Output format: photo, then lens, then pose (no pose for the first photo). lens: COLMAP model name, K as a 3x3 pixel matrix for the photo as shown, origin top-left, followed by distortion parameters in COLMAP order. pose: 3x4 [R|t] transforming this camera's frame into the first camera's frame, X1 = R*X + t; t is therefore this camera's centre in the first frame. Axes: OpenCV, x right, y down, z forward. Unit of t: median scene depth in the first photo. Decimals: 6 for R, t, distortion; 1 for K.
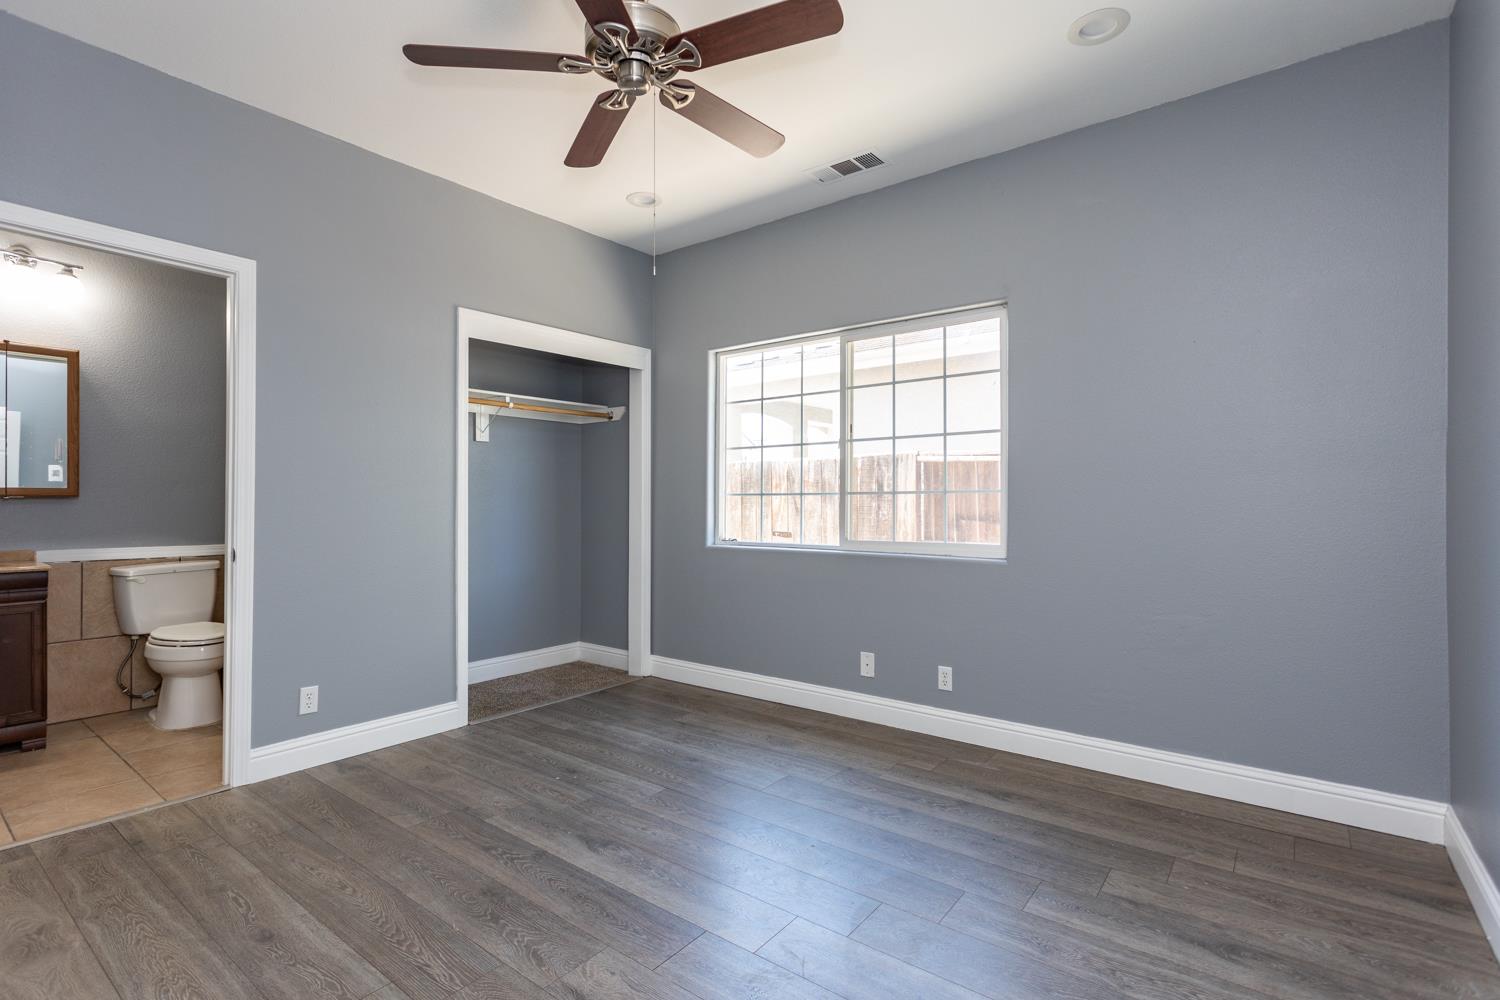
lens RADIAL K [[727.9, 0, 753.6], [0, 727.9, 504.5], [0, 0, 1]] dist [-0.001090, 0.001656]
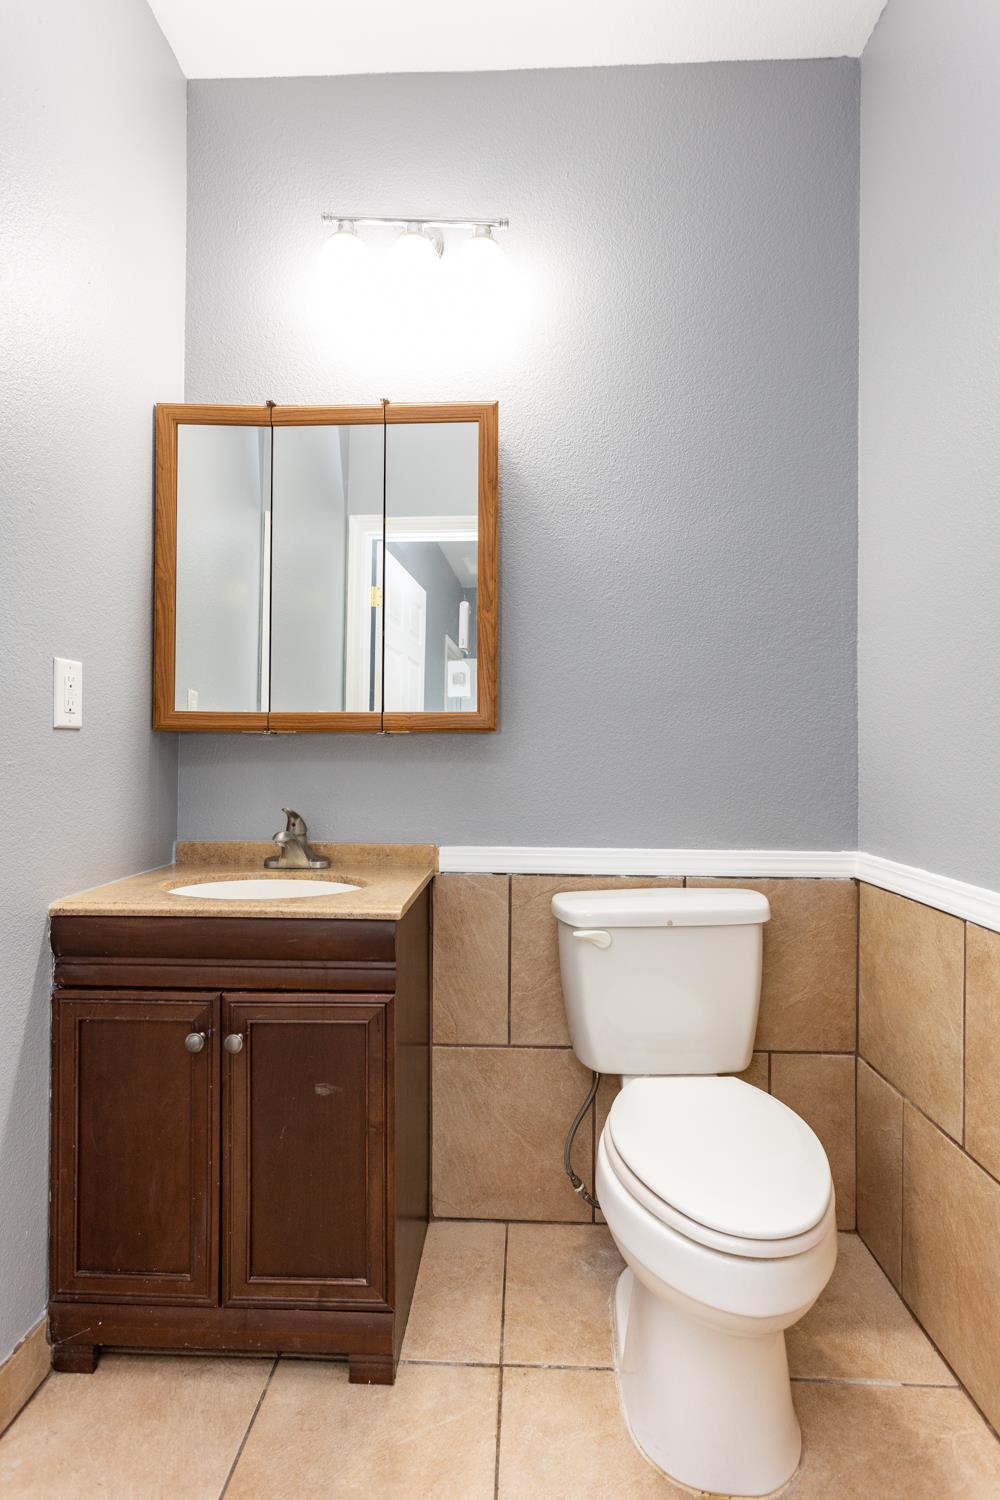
lens RADIAL K [[727.9, 0, 498.1], [0, 727.9, 753.4], [0, 0, 1]] dist [-0.001090, 0.001656]
pose [[0.581161, -0.001891, -0.813786, -0.557339], [0.002368, 0.999997, -0.000632, 0.003041], [0.813785, -0.001560, 0.581164, 0.731023]]
